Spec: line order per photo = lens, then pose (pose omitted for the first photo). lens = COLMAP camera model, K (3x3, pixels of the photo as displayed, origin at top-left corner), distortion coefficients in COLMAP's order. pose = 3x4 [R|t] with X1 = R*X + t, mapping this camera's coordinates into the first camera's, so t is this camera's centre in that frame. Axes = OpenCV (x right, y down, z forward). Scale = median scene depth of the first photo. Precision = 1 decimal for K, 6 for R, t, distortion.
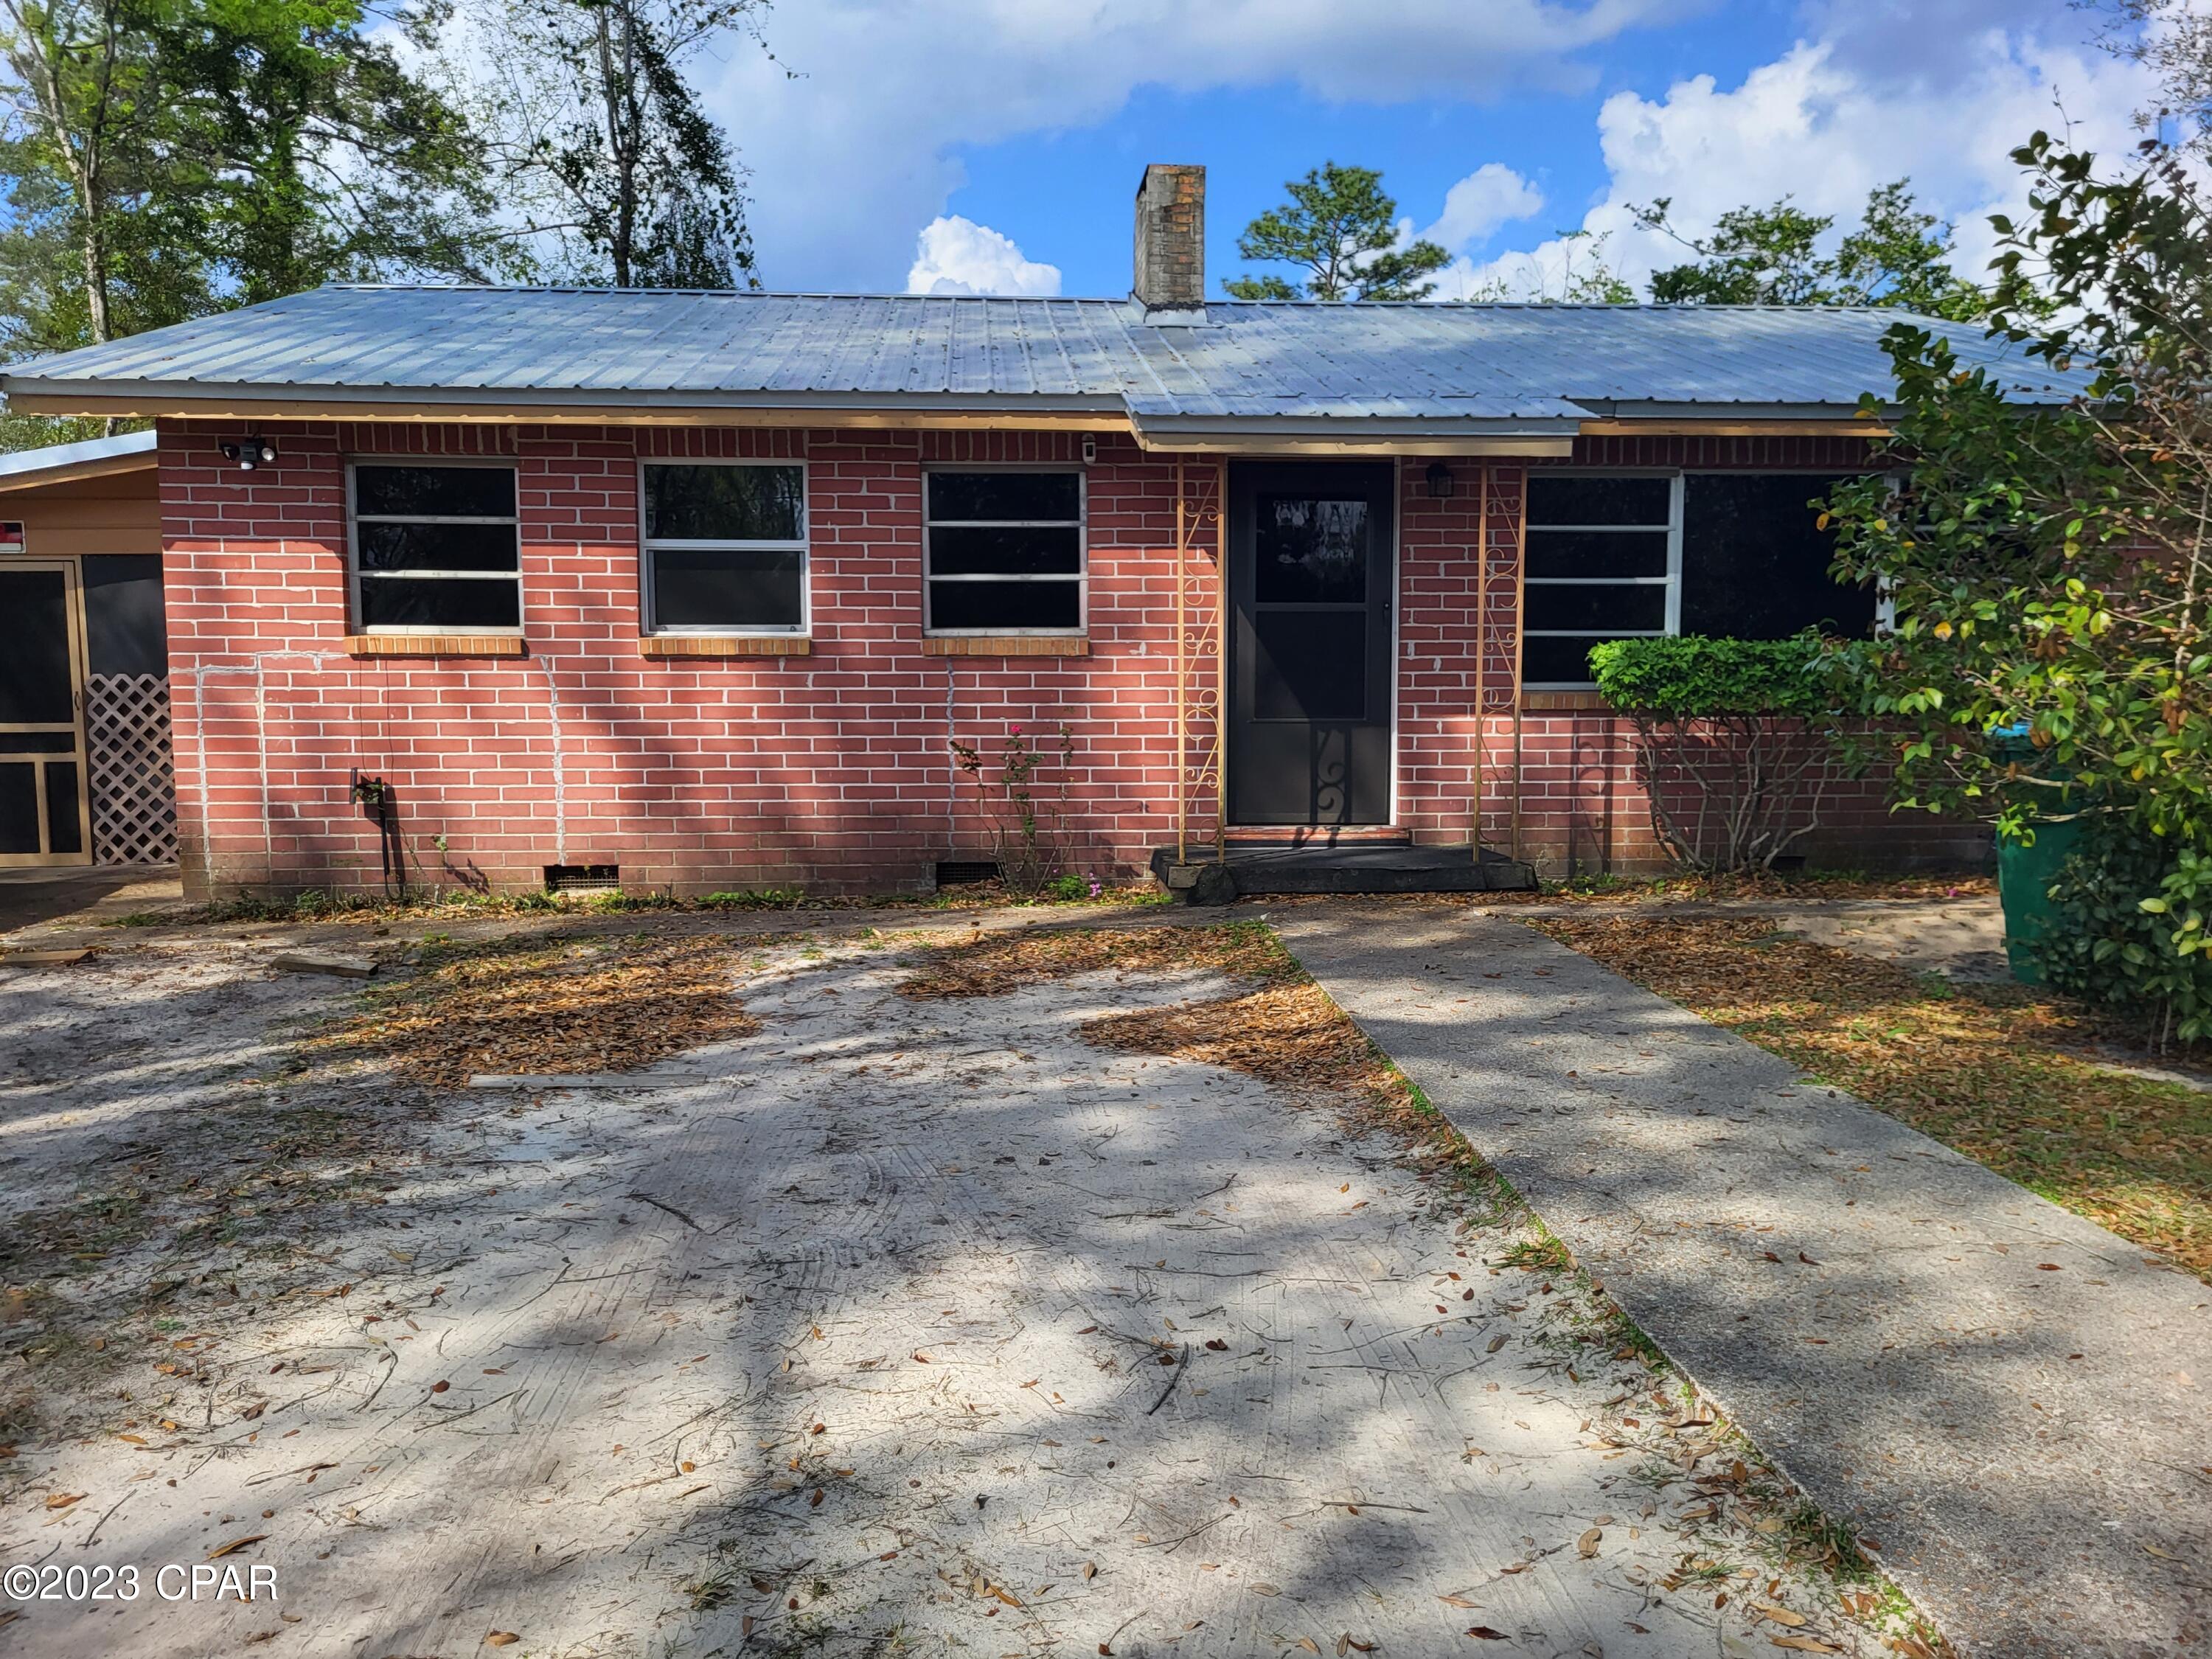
lens RADIAL K [[1752.1, 0, 1109.3], [0, 1752.1, 859.6], [0, 0, 1]] dist [0.030287, -0.022901]
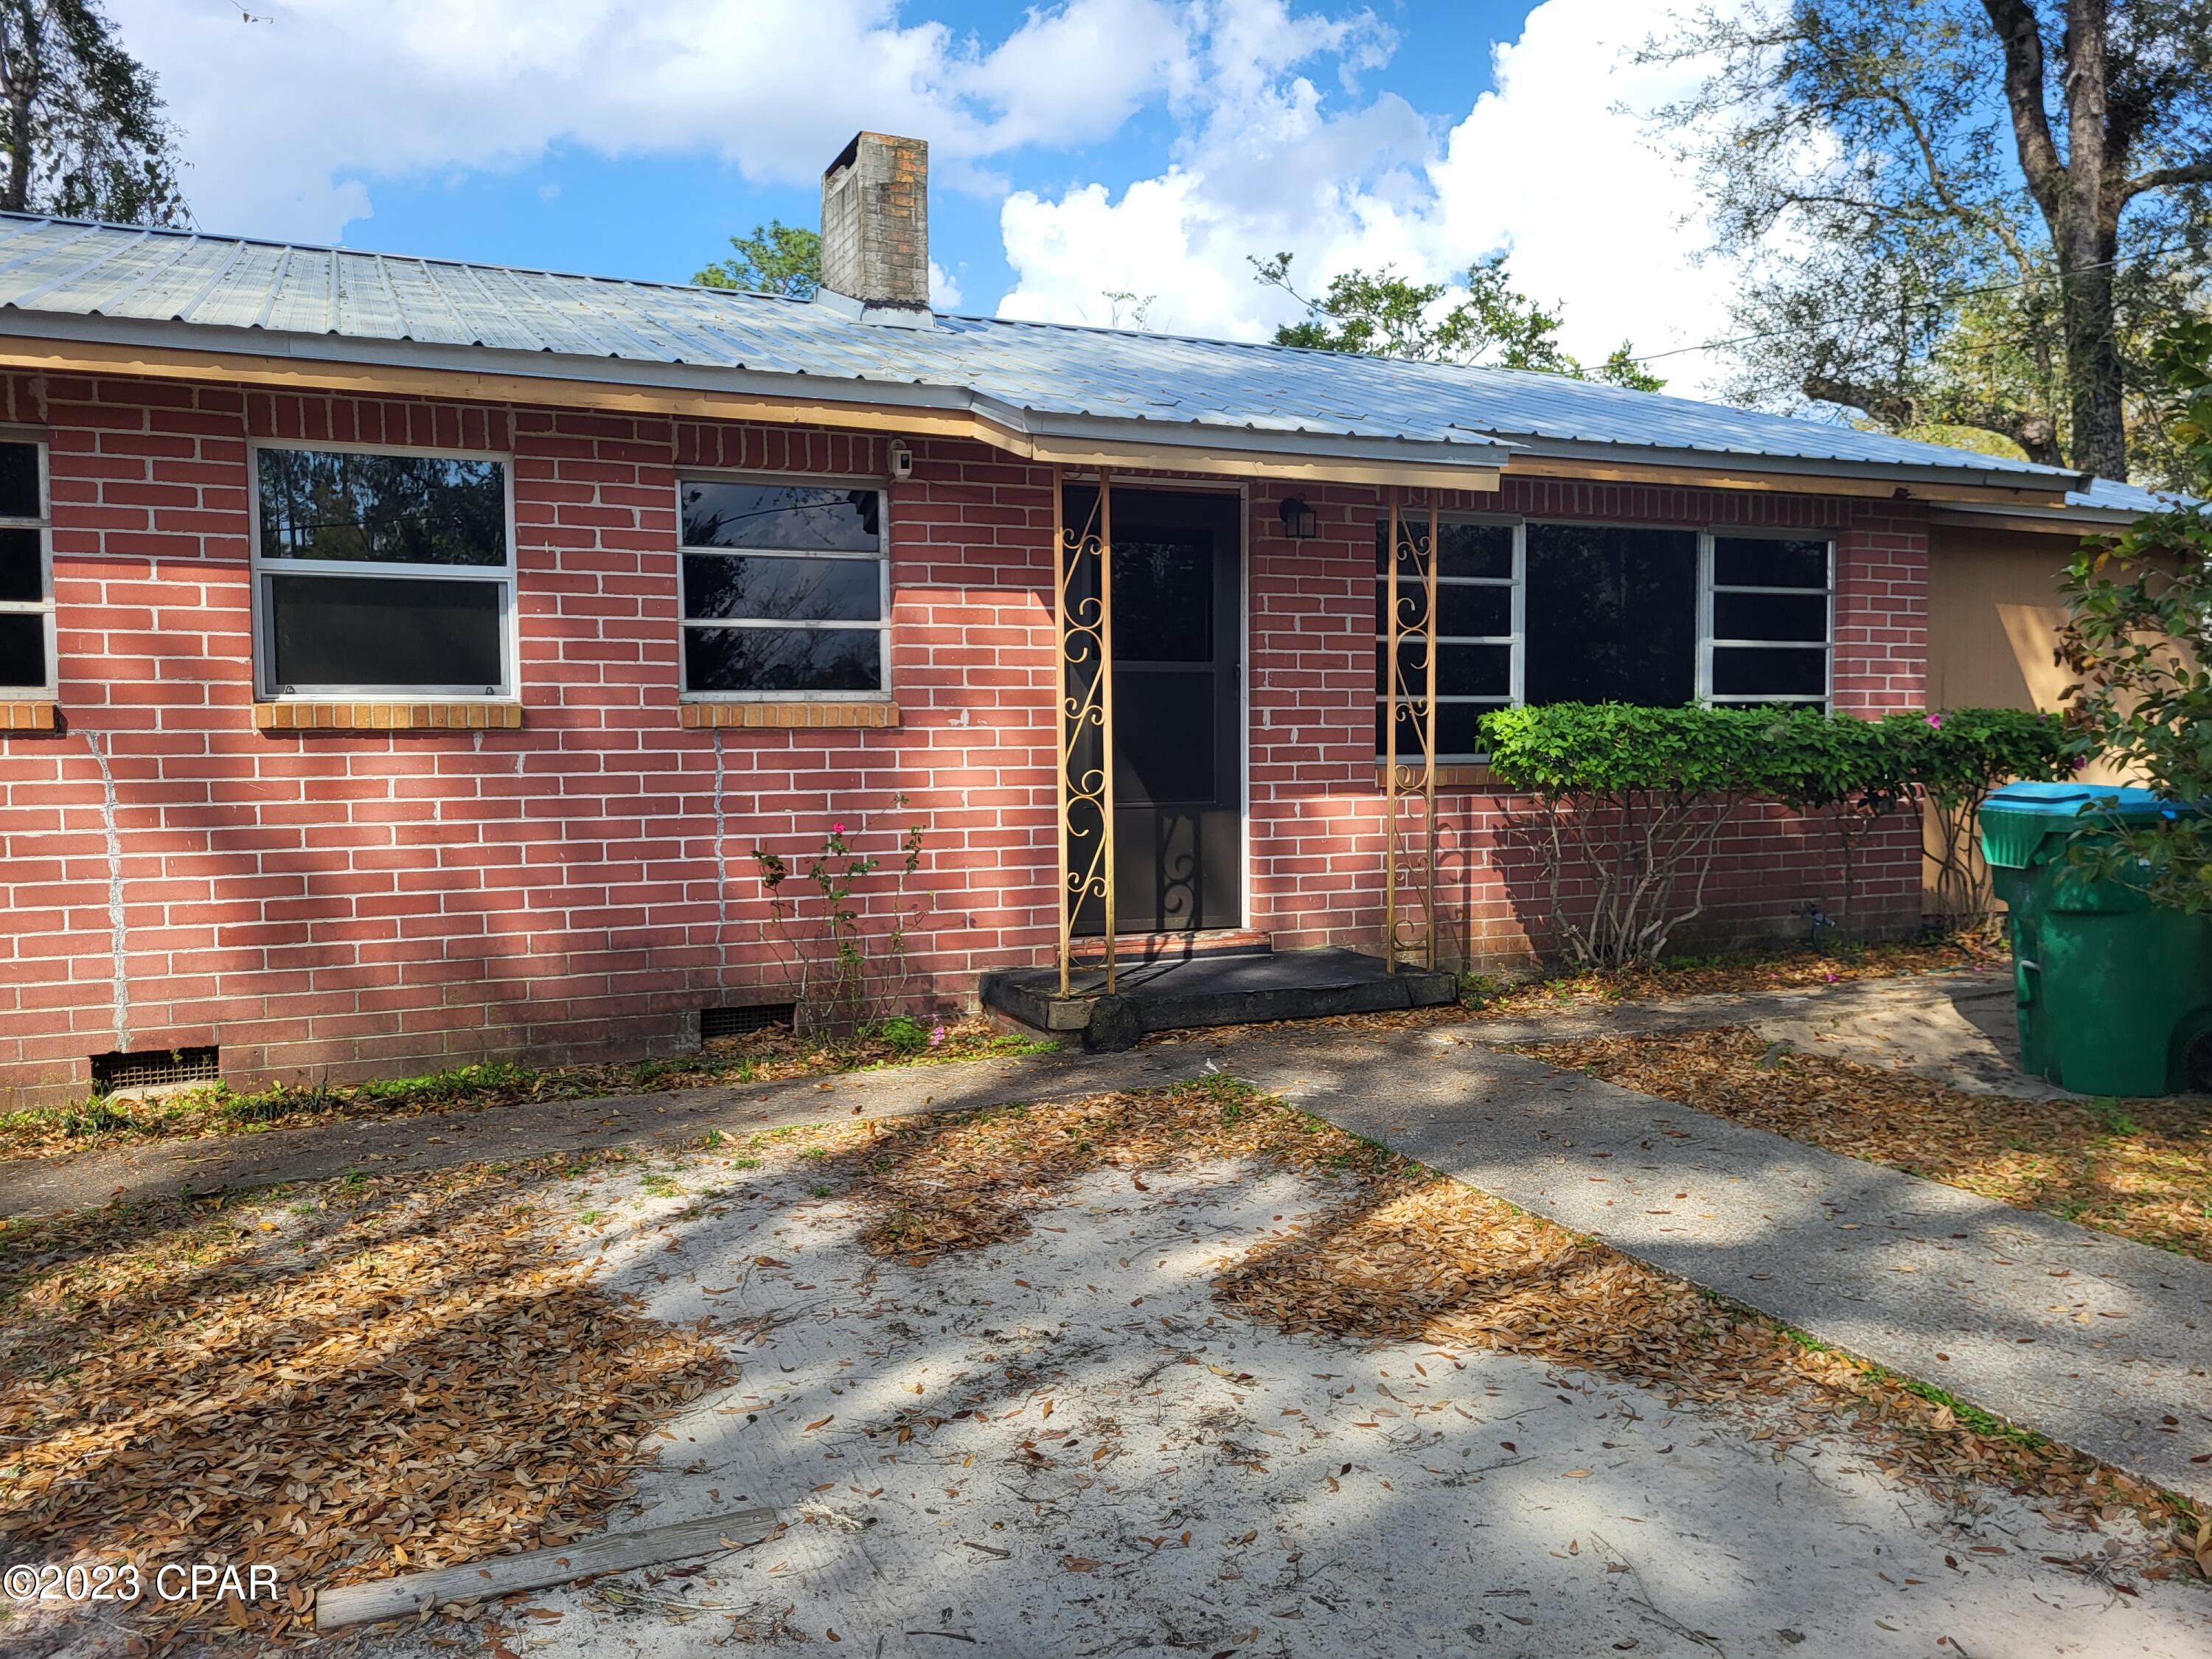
lens RADIAL K [[1704.5, 0, 1106.0], [0, 1704.5, 829.5], [0, 0, 1]] dist [0.046500, -0.043476]
pose [[0.939282, -0.025390, 0.342206, -0.176748], [0.042689, 0.998158, -0.043114, -0.034166], [-0.340481, 0.055104, 0.938635, 0.260389]]
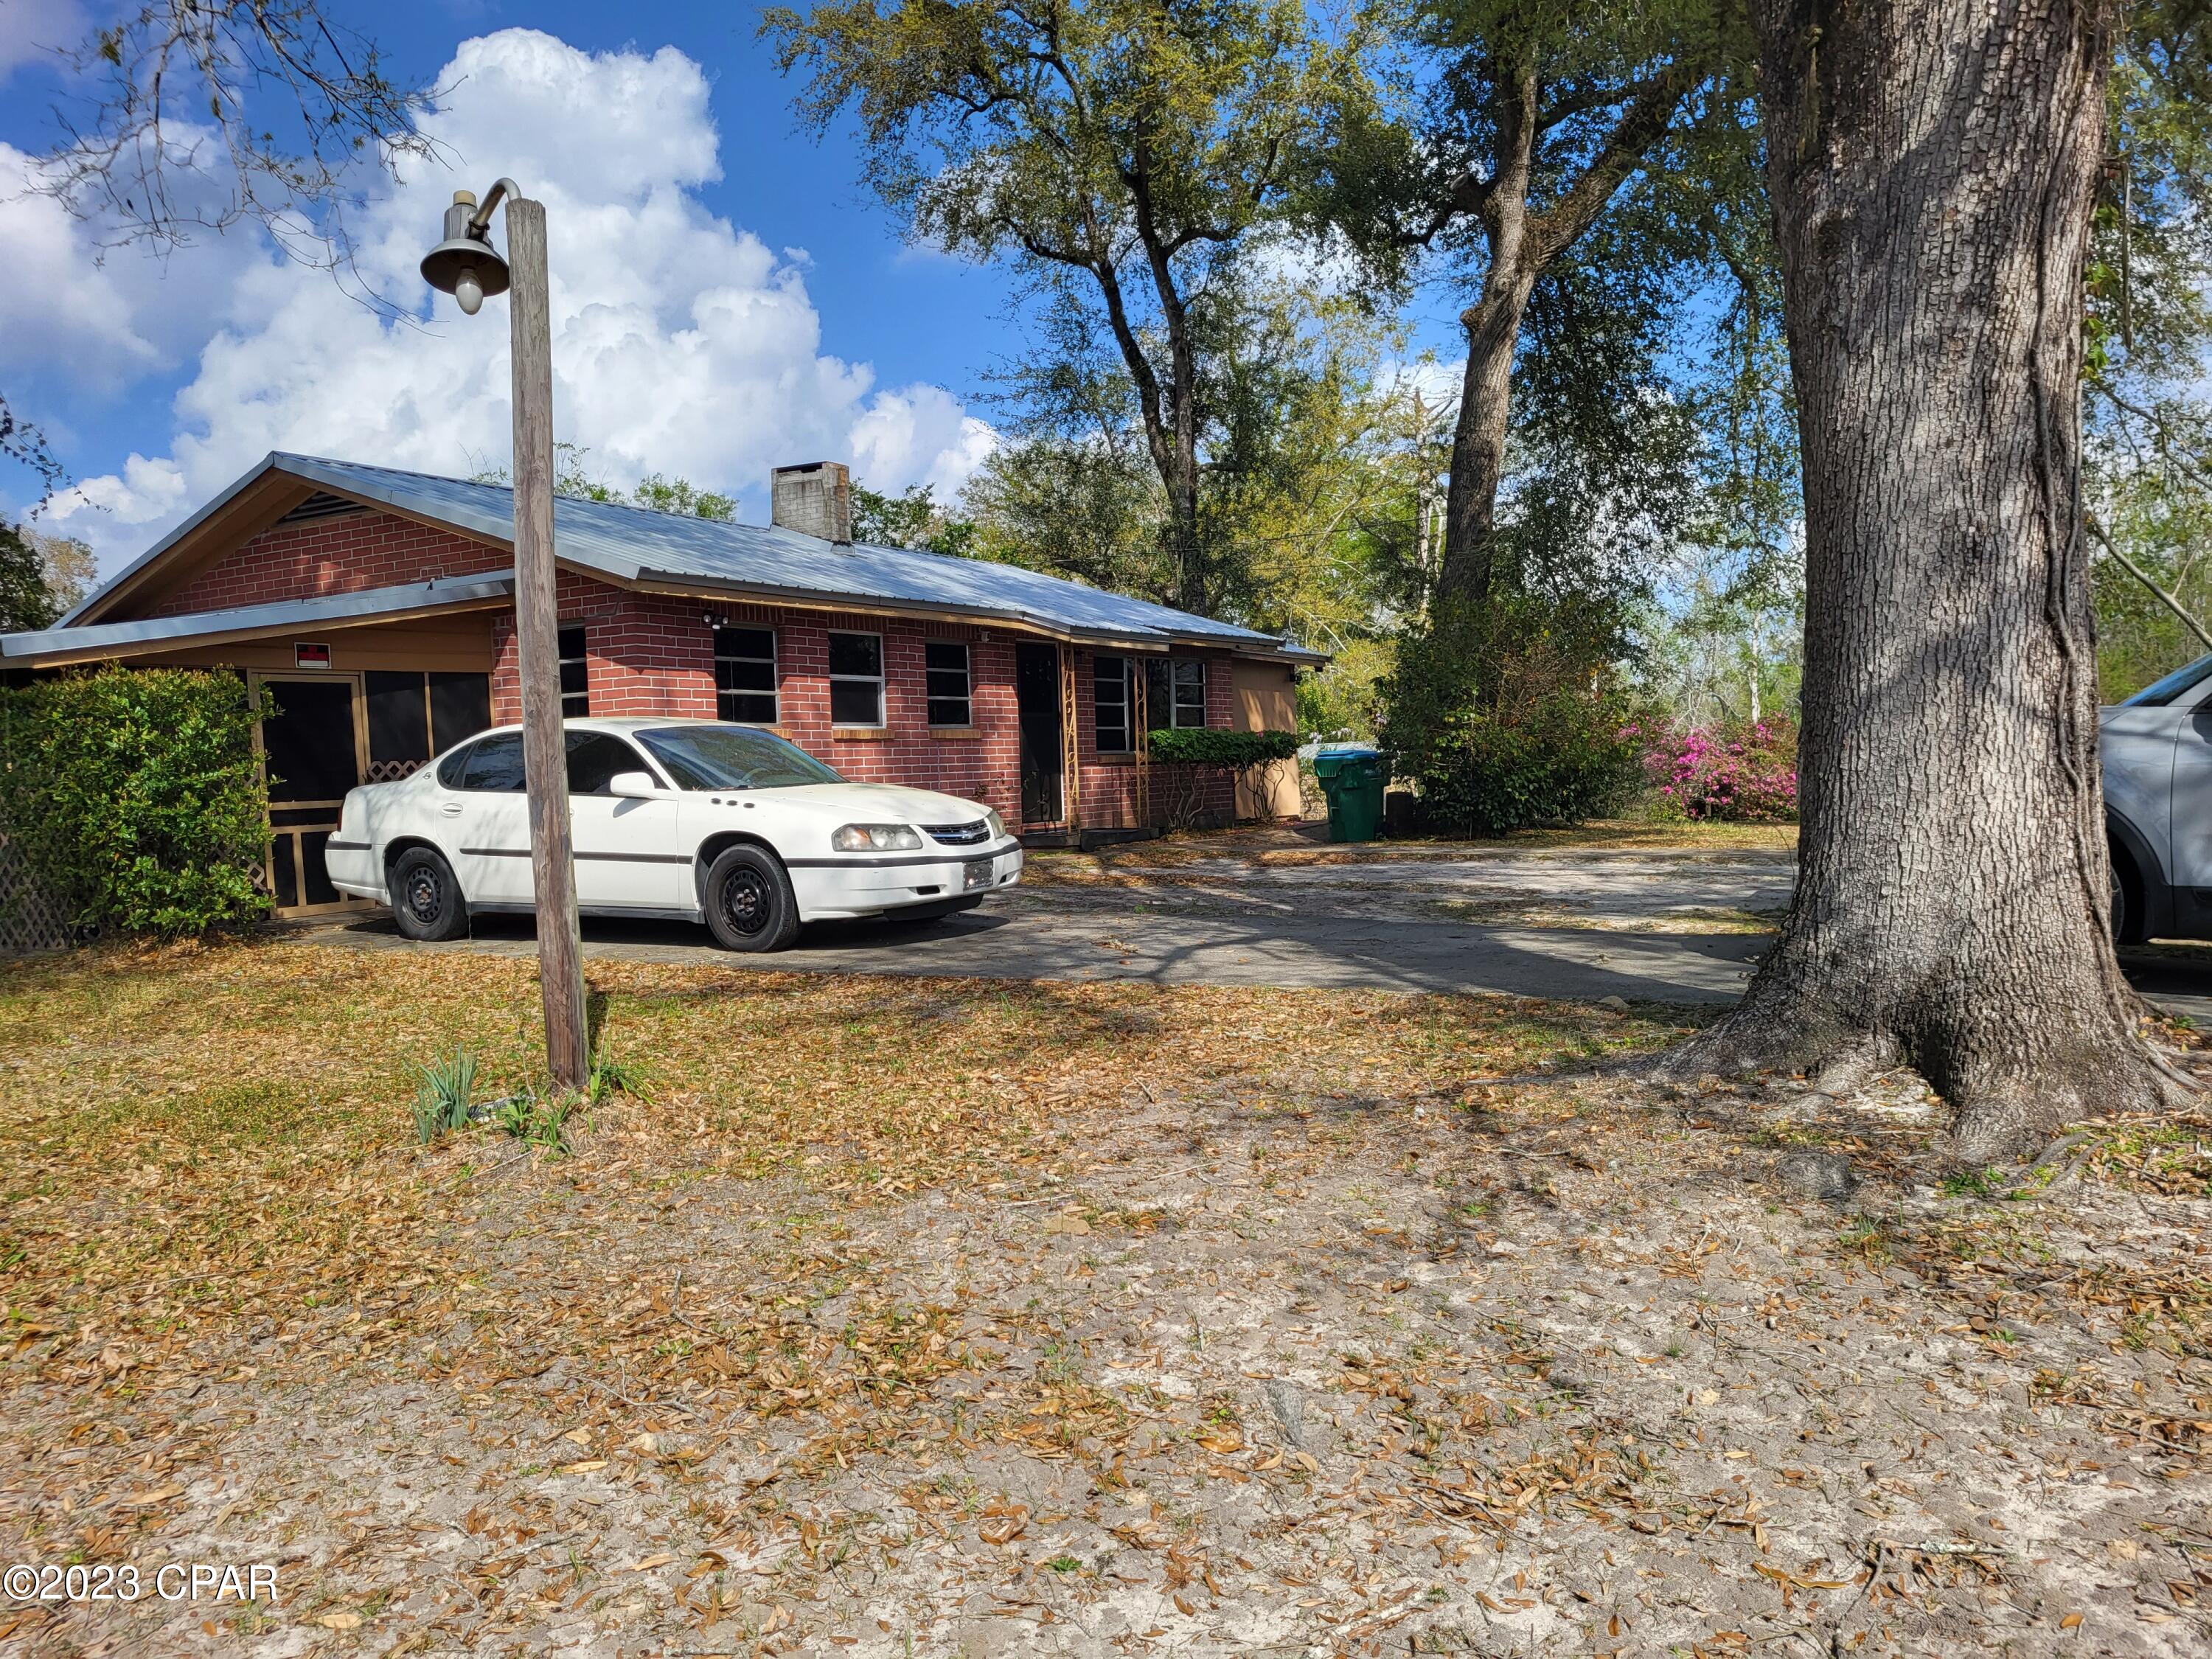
lens RADIAL K [[1752.1, 0, 1109.3], [0, 1752.1, 859.6], [0, 0, 1]] dist [0.030287, -0.022901]
pose [[0.569441, -0.060420, 0.819809, -1.452640], [0.116920, 0.993109, -0.008021, 0.045598], [-0.813675, 0.100420, 0.572581, -0.199860]]
